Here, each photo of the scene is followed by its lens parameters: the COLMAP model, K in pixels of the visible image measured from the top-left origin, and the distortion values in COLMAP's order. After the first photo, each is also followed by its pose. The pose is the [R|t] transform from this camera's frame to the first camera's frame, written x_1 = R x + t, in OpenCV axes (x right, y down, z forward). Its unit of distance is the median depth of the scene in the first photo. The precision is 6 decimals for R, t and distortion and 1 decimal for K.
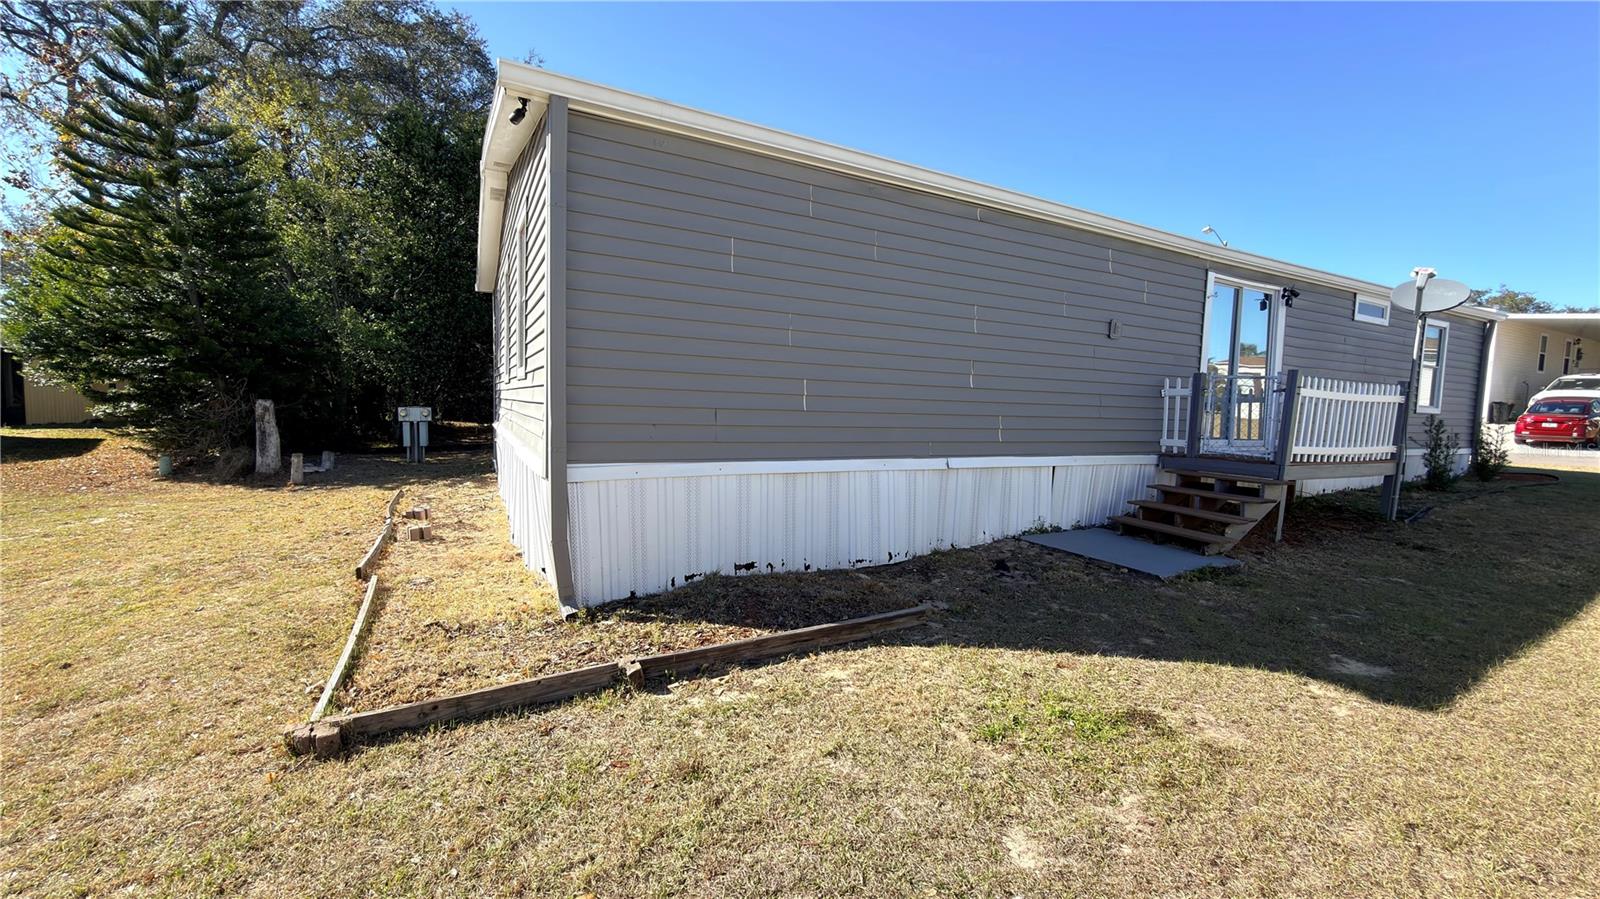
lens RADIAL K [[636.6, 0, 803.0], [0, 636.6, 453.2], [0, 0, 1]] dist [0.000268, -0.000104]
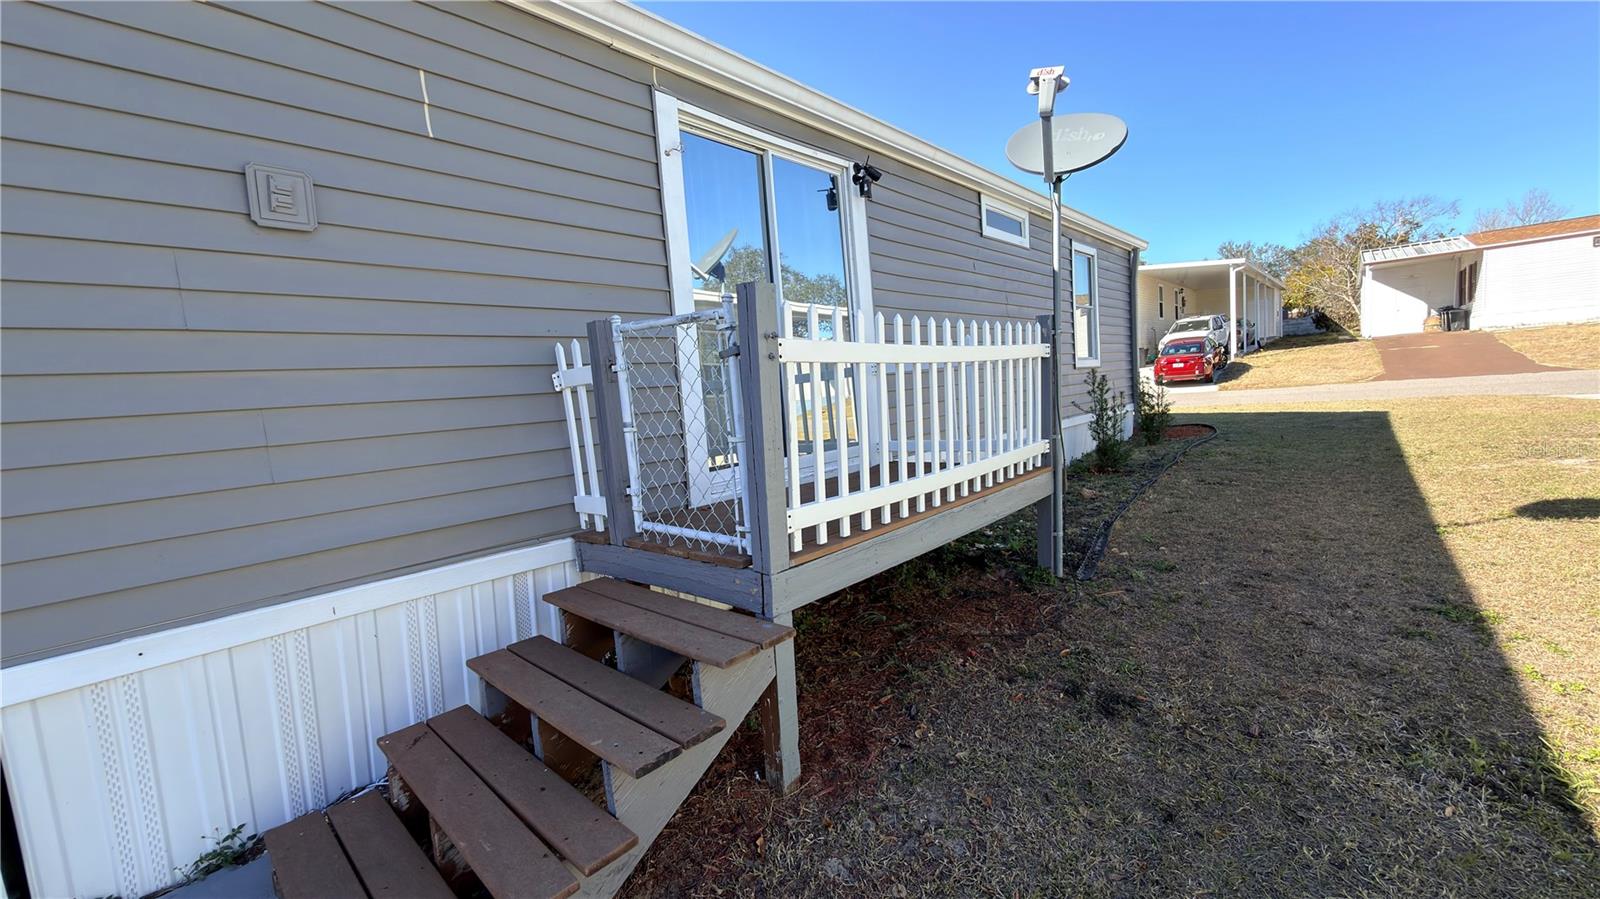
lens RADIAL K [[636.6, 0, 803.5], [0, 636.6, 452.6], [0, 0, 1]] dist [0.000268, -0.000104]
pose [[0.931870, -0.133170, 0.337468, 0.576307], [0.129415, 0.991017, 0.033710, -0.045325], [-0.338926, 0.012260, 0.940733, 0.586013]]
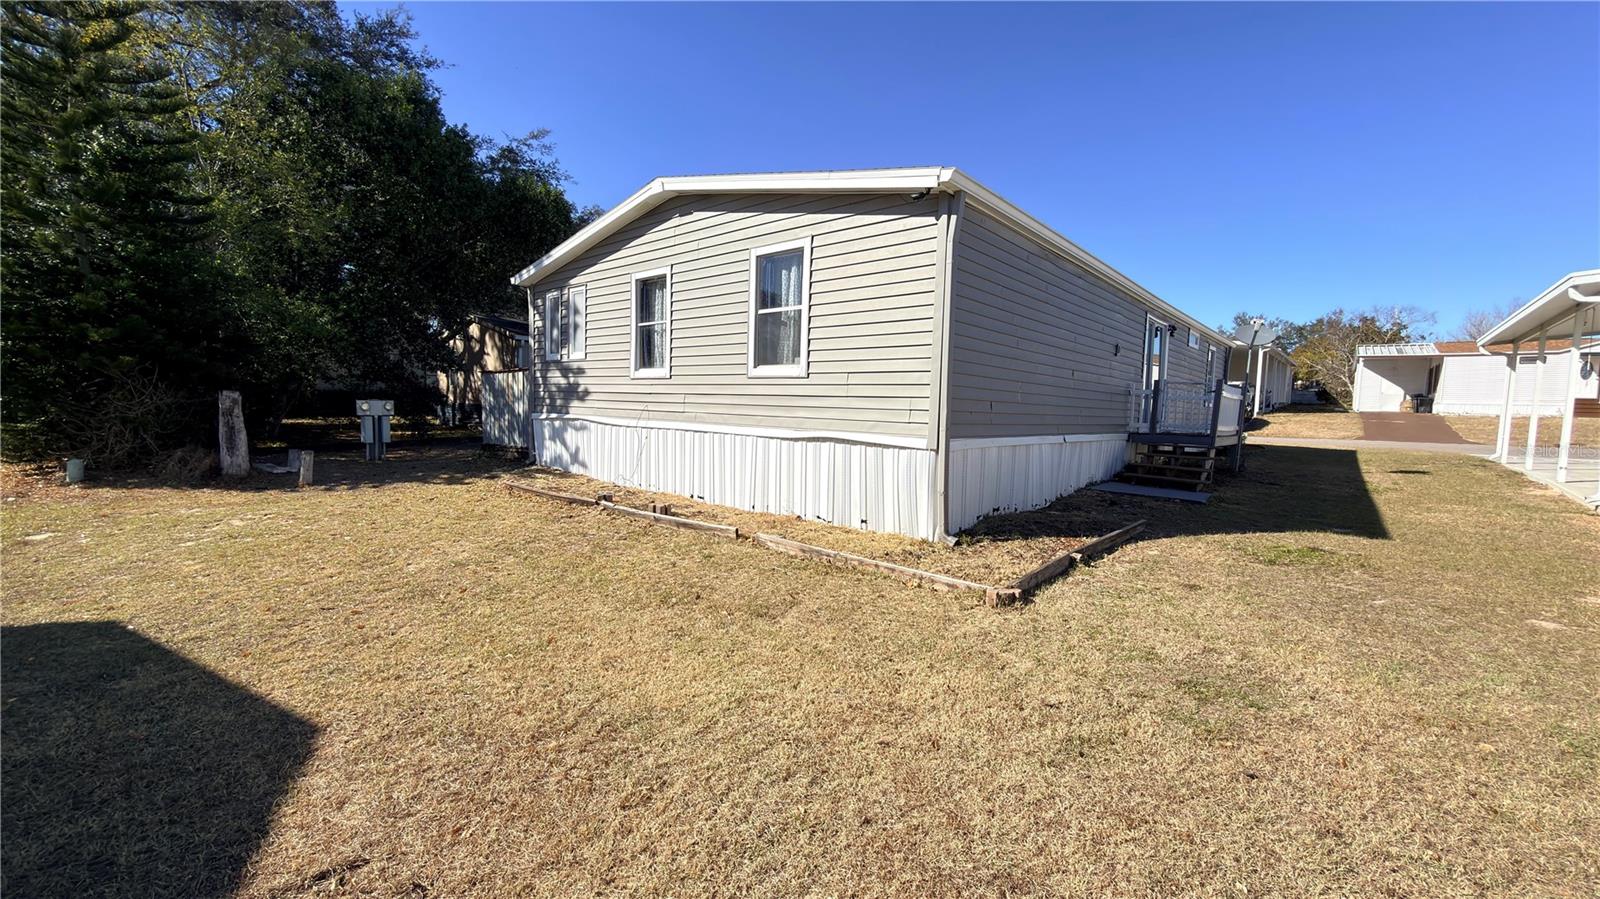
lens RADIAL K [[636.6, 0, 805.1], [0, 636.6, 449.8], [0, 0, 1]] dist [0.000268, -0.000104]
pose [[0.936833, -0.022965, 0.349021, -0.697830], [0.022343, 0.999733, 0.005809, 0.015324], [-0.349062, 0.002356, 0.937097, -0.147367]]
